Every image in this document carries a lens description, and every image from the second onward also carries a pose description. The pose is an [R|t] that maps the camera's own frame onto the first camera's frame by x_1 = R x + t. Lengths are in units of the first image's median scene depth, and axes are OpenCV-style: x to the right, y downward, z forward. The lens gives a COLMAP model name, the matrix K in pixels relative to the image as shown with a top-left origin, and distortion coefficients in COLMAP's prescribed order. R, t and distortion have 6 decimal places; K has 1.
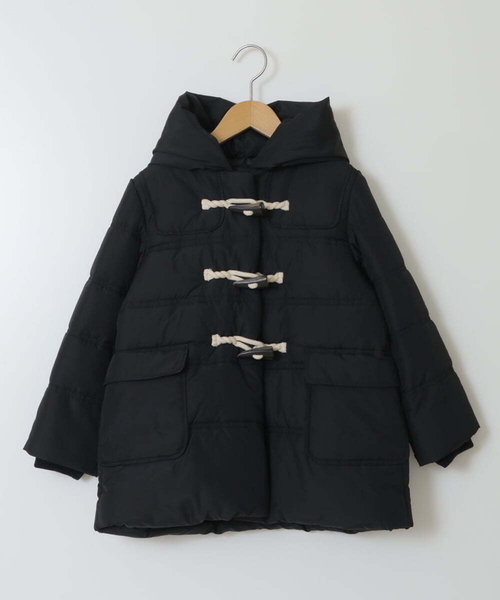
lens RADIAL K [[728.8, 0, 231.1], [0, 728.8, 298.8], [0, 0, 1]] dist [0.010147, 0.005452]
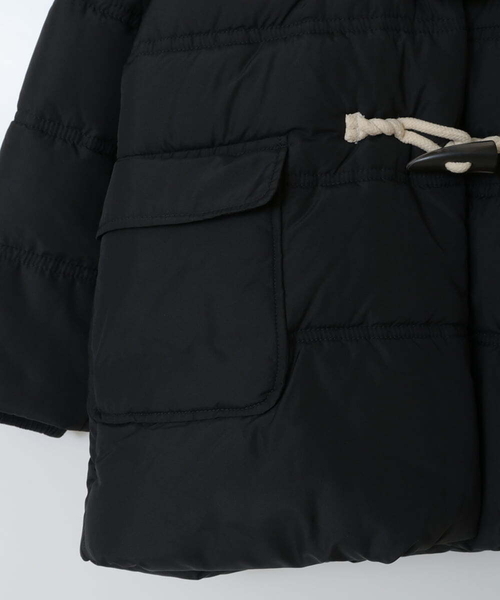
lens RADIAL K [[874.5, 0, 250.0], [0, 874.5, 300.0], [0, 0, 1]] dist [-0.029035, -0.066861]
pose [[0.991993, 0.003742, -0.126240, -0.016782], [0.020463, 0.981591, 0.189896, 0.056797], [0.124627, -0.190959, 0.973654, 0.486619]]
